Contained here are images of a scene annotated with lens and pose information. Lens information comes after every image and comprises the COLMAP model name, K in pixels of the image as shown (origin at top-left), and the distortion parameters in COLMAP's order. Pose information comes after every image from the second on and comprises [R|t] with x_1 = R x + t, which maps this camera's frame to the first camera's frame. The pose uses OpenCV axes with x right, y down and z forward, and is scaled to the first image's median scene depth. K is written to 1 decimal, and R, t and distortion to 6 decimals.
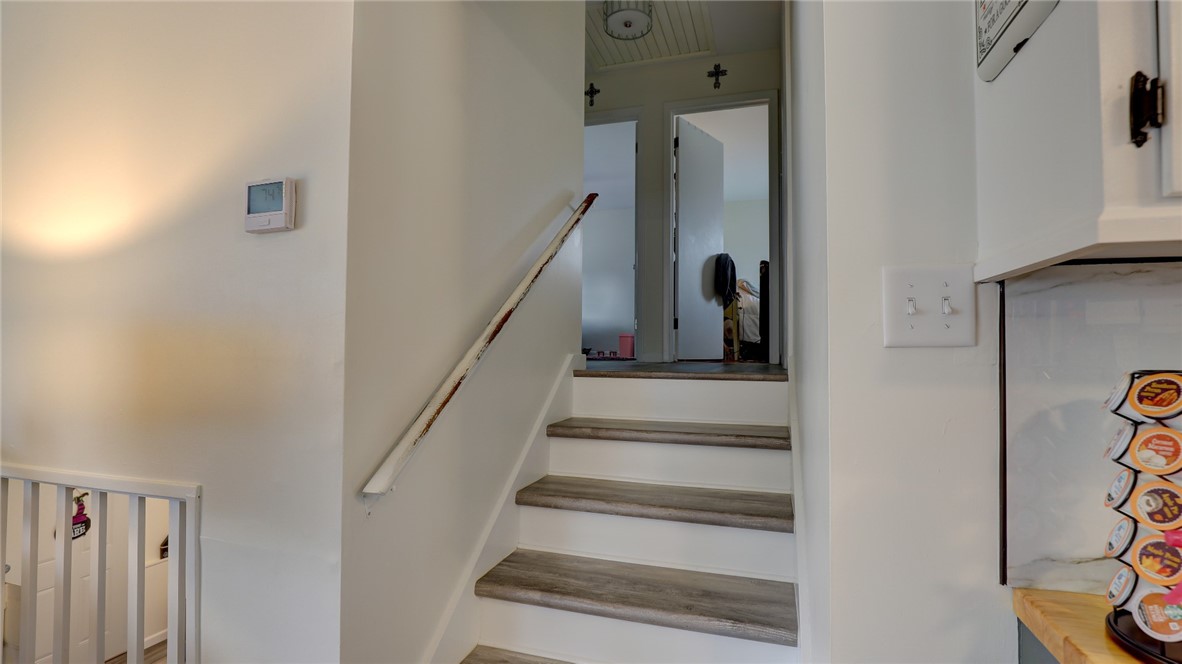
lens RADIAL K [[543.2, 0, 592.1], [0, 543.2, 333.3], [0, 0, 1]] dist [-0.030889, 0.002921]
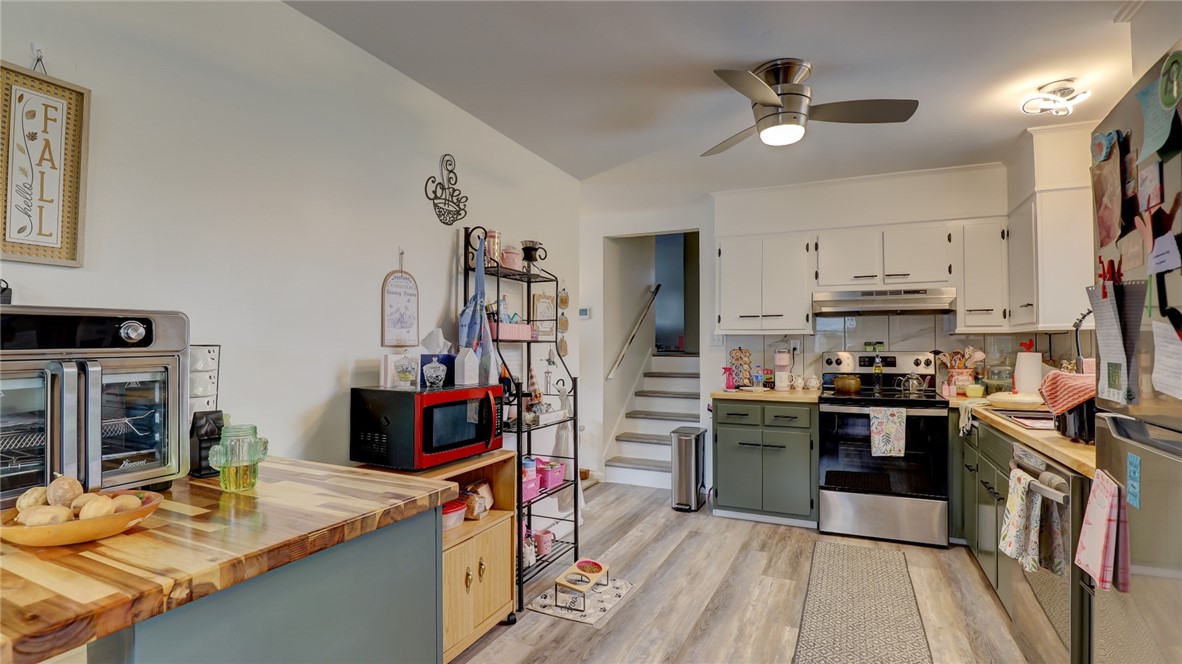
lens RADIAL K [[543.2, 0, 594.0], [0, 543.2, 332.8], [0, 0, 1]] dist [-0.030889, 0.002921]
pose [[0.991395, -0.012908, -0.130266, 0.038649], [0.014035, 0.999872, 0.007736, -0.077484], [0.130149, -0.009498, 0.991449, -2.162980]]
